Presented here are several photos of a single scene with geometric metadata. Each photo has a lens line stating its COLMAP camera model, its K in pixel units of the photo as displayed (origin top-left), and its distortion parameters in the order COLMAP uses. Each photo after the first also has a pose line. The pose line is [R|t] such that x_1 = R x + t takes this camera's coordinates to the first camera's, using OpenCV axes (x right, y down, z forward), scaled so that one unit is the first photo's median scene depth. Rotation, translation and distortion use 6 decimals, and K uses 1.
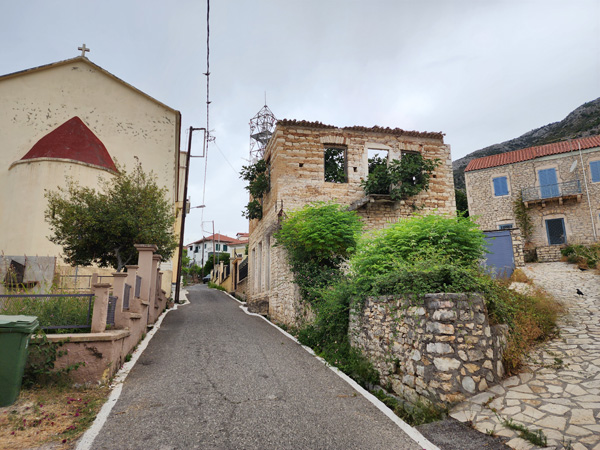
lens RADIAL K [[402.4, 0, 300.3], [0, 402.4, 227.6], [0, 0, 1]] dist [0.006499, 0.001076]
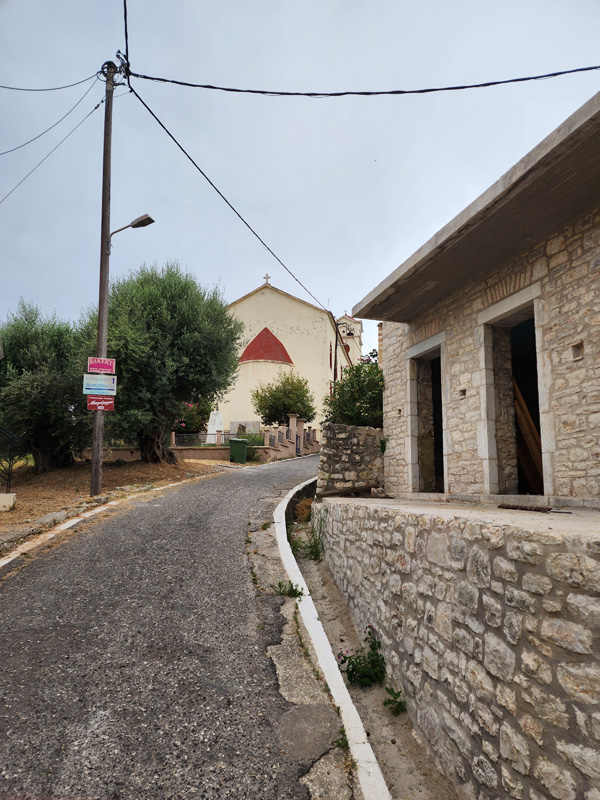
lens RADIAL K [[536.5, 0, 299.9], [0, 536.5, 399.1], [0, 0, 1]] dist [0.006499, 0.001076]
pose [[0.877558, -0.058233, -0.475920, 0.777378], [0.081418, 0.996280, 0.028223, -0.087522], [0.472507, -0.063516, 0.879035, -1.127176]]
